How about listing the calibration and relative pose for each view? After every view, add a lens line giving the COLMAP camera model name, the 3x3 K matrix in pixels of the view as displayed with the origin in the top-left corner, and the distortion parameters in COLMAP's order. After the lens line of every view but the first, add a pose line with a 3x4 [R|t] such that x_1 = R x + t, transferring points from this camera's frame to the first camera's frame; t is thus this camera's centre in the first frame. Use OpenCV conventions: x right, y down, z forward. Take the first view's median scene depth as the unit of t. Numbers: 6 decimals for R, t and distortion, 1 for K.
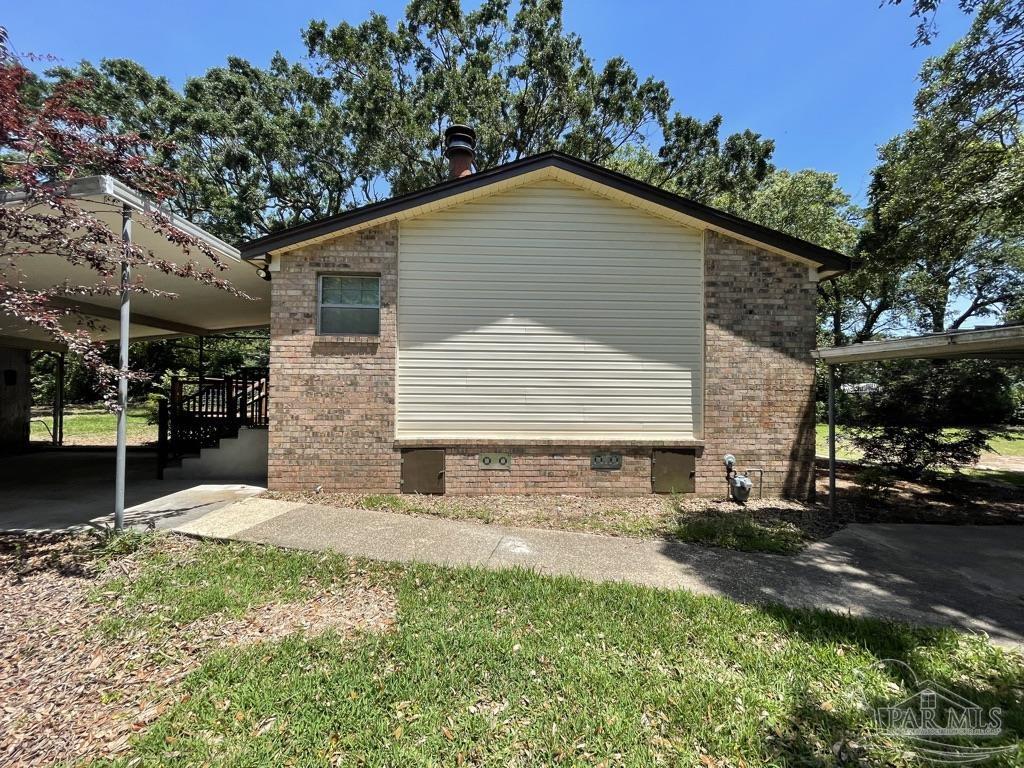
lens RADIAL K [[415.6, 0, 511.3], [0, 415.6, 389.7], [0, 0, 1]] dist [-0.002541, -0.000427]
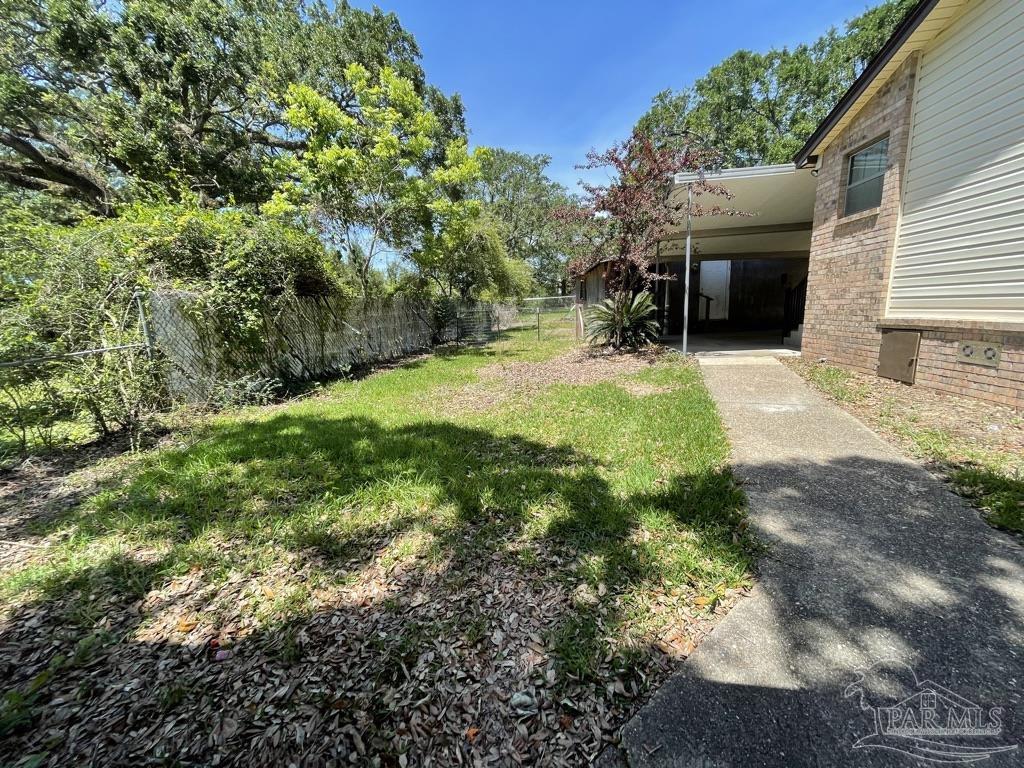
lens RADIAL K [[415.6, 0, 511.3], [0, 415.6, 389.7], [0, 0, 1]] dist [-0.002541, -0.000427]
pose [[-0.161879, 0.186832, -0.968963, 0.794492], [0.054222, 0.982114, 0.180309, 0.063796], [0.985320, -0.023351, -0.169114, 0.334405]]
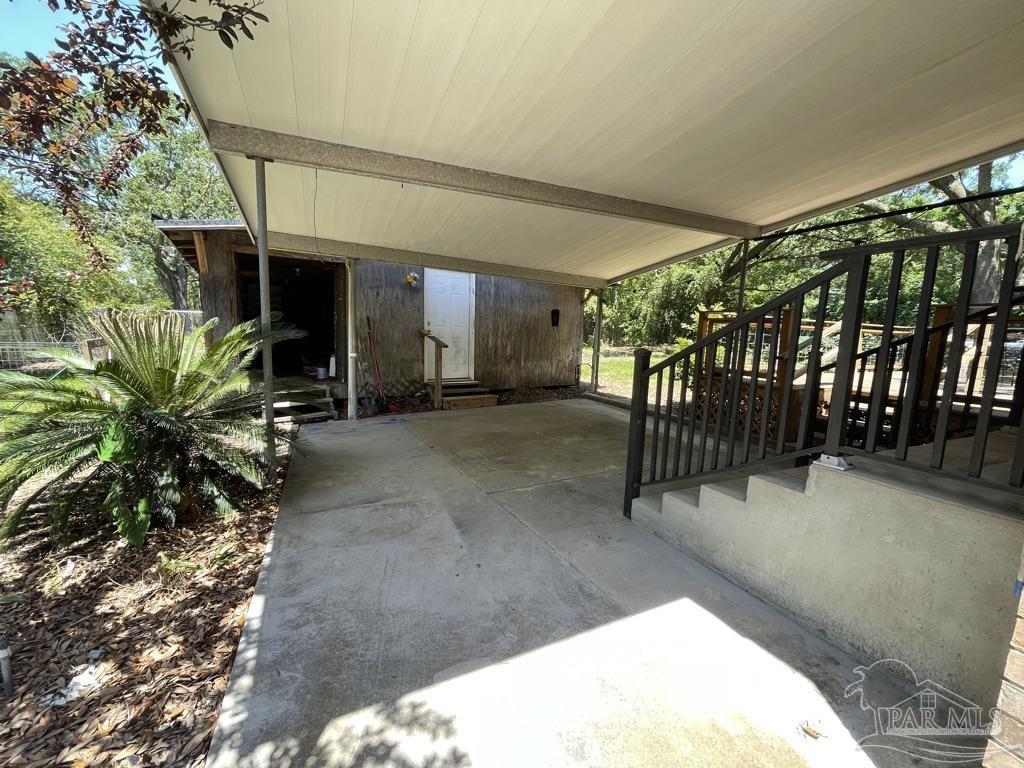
lens RADIAL K [[415.6, 0, 511.3], [0, 415.6, 389.7], [0, 0, 1]] dist [-0.002541, -0.000427]
pose [[0.399377, 0.135793, -0.906674, -0.515972], [-0.019634, 0.990010, 0.139625, 0.006400], [0.916577, -0.037961, 0.398053, 0.738029]]
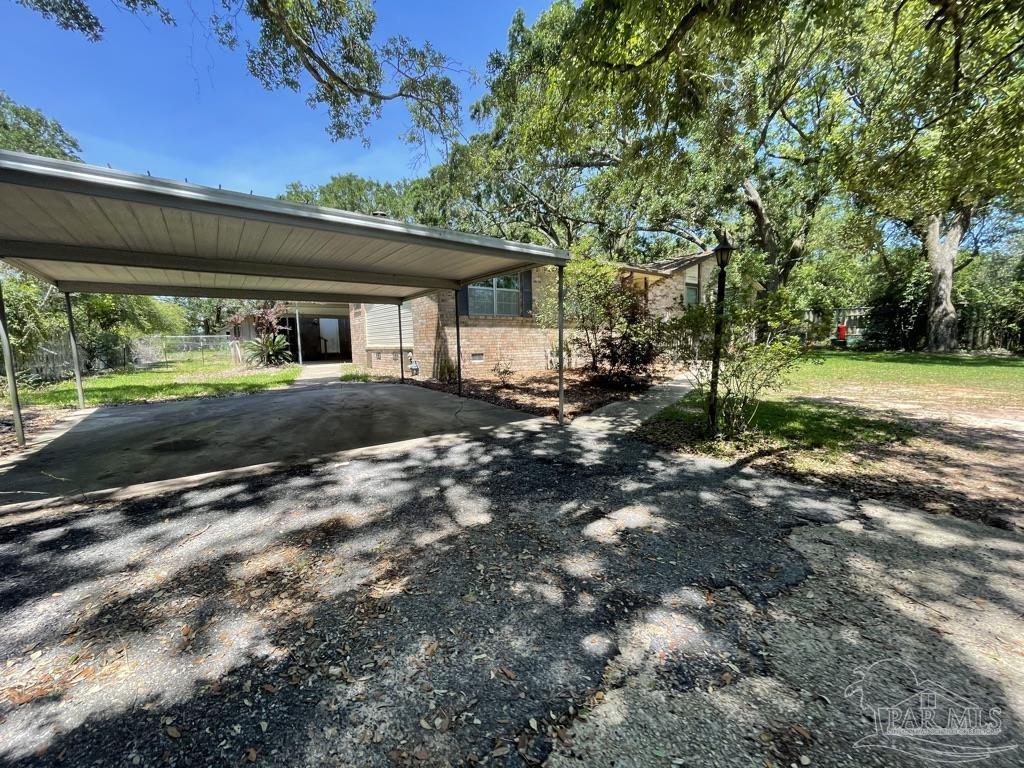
lens RADIAL K [[415.6, 0, 511.3], [0, 415.6, 389.7], [0, 0, 1]] dist [-0.002541, -0.000427]
pose [[0.565565, 0.074855, -0.821299, 2.469669], [0.031911, 0.993140, 0.112491, 0.120170], [0.824086, -0.089829, 0.559297, 0.250638]]
